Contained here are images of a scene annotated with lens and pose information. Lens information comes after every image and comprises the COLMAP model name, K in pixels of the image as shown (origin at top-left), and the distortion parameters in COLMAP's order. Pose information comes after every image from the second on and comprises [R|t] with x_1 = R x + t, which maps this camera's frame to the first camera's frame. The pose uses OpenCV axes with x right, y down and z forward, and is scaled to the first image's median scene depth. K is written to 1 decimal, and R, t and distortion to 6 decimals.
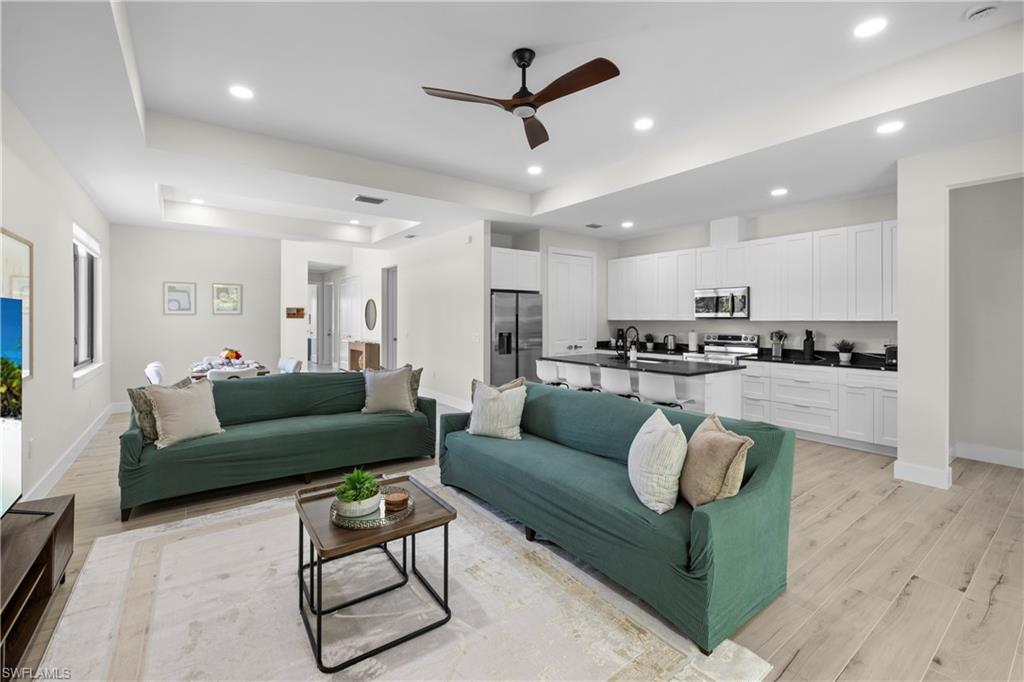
lens RADIAL K [[434.1, 0, 512.7], [0, 434.1, 319.8], [0, 0, 1]] dist [-0.001584, 0.002008]
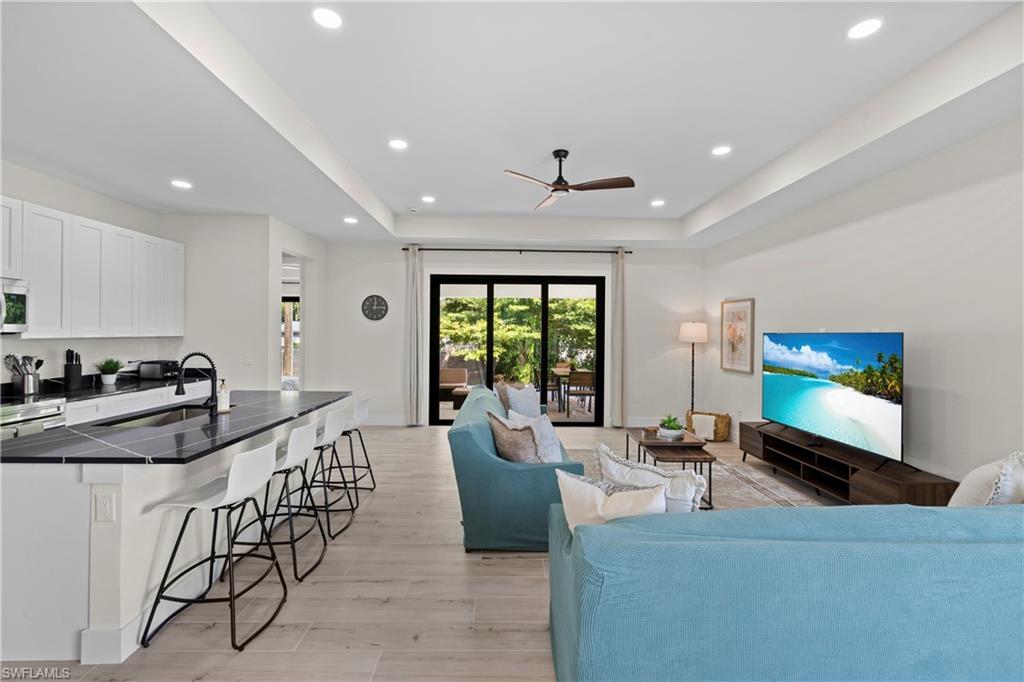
lens RADIAL K [[434.1, 0, 513.9], [0, 434.1, 333.8], [0, 0, 1]] dist [-0.001584, 0.002008]
pose [[-0.814468, -0.010017, 0.580122, -0.305762], [-0.008836, 0.999949, 0.004860, -0.011678], [-0.580141, -0.001168, -0.814515, 1.011746]]
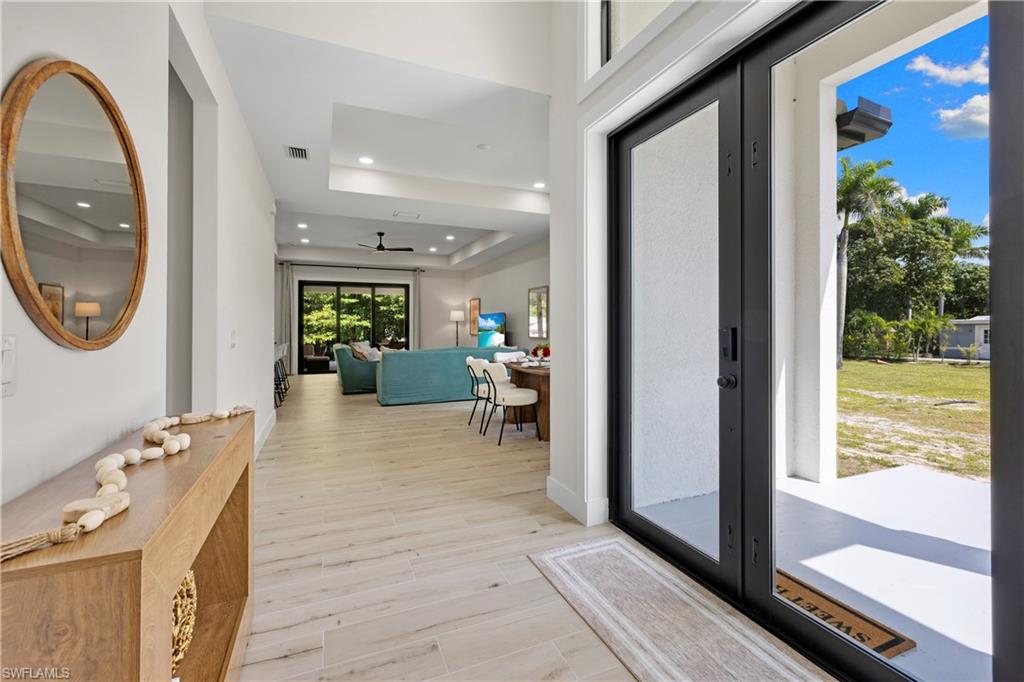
lens RADIAL K [[434.1, 0, 513.5], [0, 434.1, 321.5], [0, 0, 1]] dist [-0.001584, 0.002008]
pose [[-0.973399, 0.003225, 0.229096, -0.742288], [0.001251, 0.999961, -0.008759, 0.028670], [-0.229115, -0.008239, -0.973364, 1.744594]]
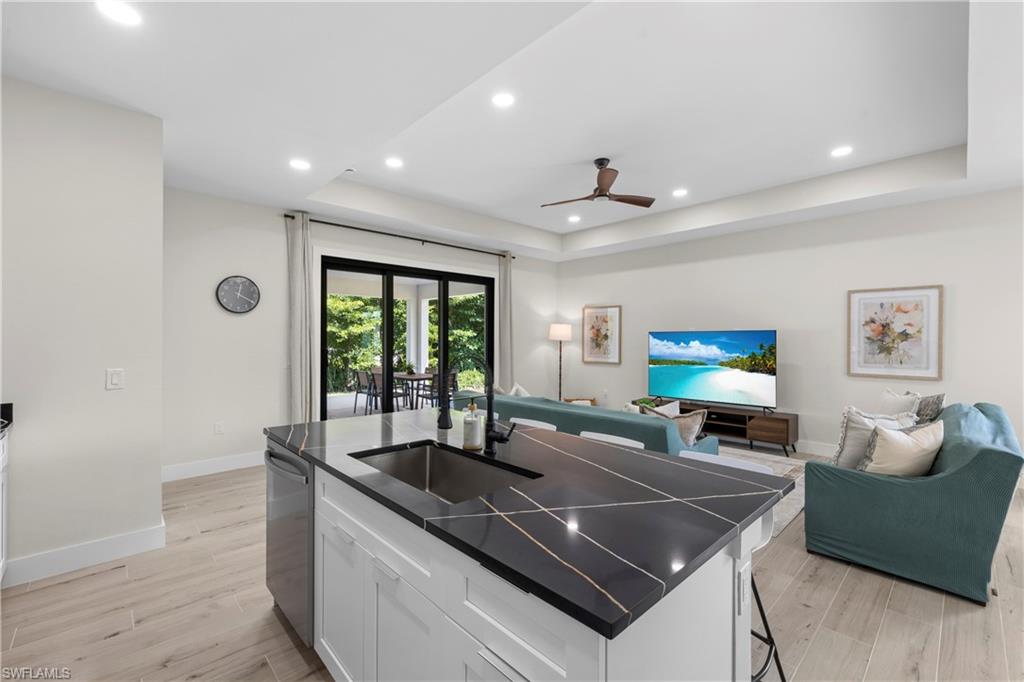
lens RADIAL K [[434.1, 0, 507.2], [0, 434.1, 341.4], [0, 0, 1]] dist [-0.001584, 0.002008]
pose [[-0.993348, -0.003641, -0.115095, 0.237828], [-0.004501, 0.999964, 0.007216, 0.003040], [0.115065, 0.007686, -0.993328, 1.112488]]
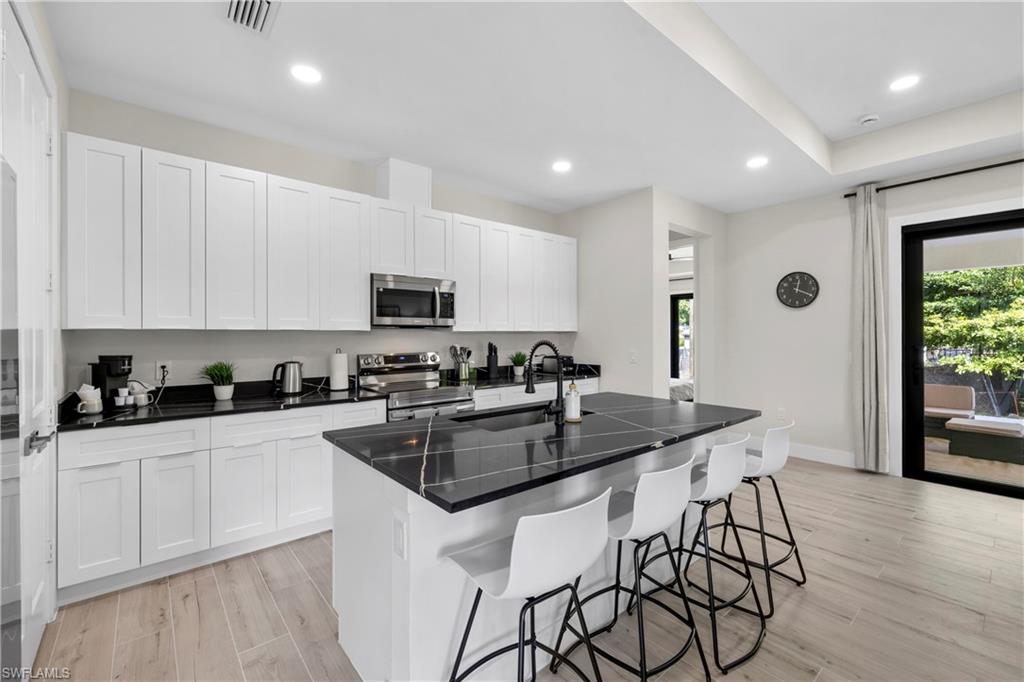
lens RADIAL K [[434.1, 0, 505.7], [0, 434.1, 335.2], [0, 0, 1]] dist [-0.001584, 0.002008]
pose [[-0.054720, -0.000249, 0.998502, -0.127562], [0.004819, 0.999988, 0.000514, 0.007872], [-0.998490, 0.004839, -0.054718, 0.884706]]
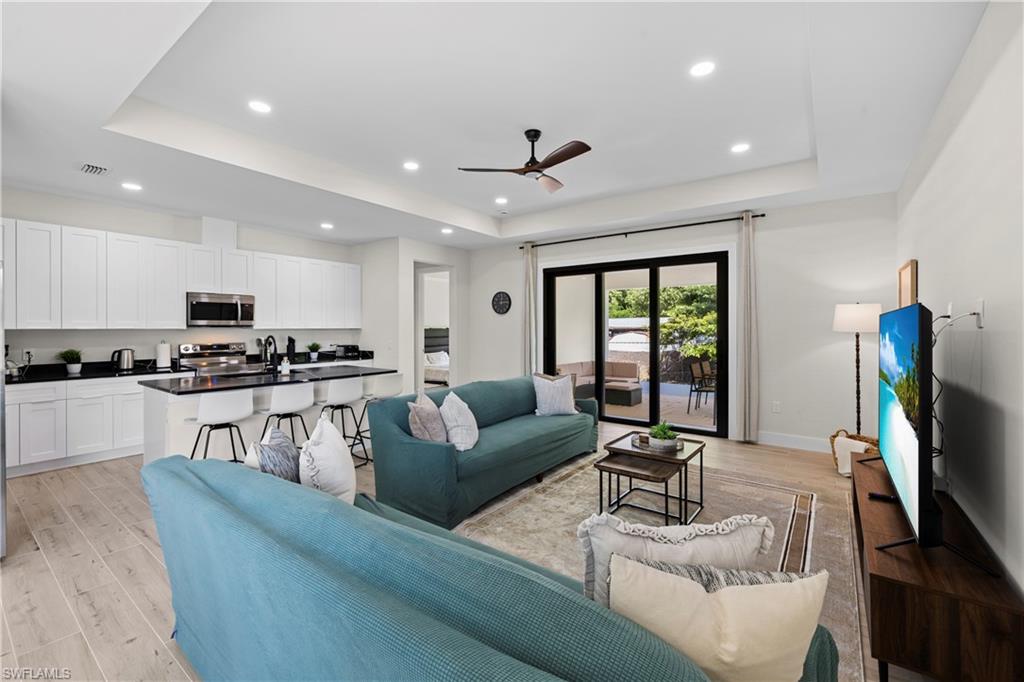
lens RADIAL K [[434.1, 0, 507.5], [0, 434.1, 329.5], [0, 0, 1]] dist [-0.001584, 0.002008]
pose [[-0.283345, -0.003792, 0.959011, -0.568779], [0.002219, 0.999987, 0.004610, 0.000132], [-0.959015, 0.003435, -0.283333, 0.661119]]
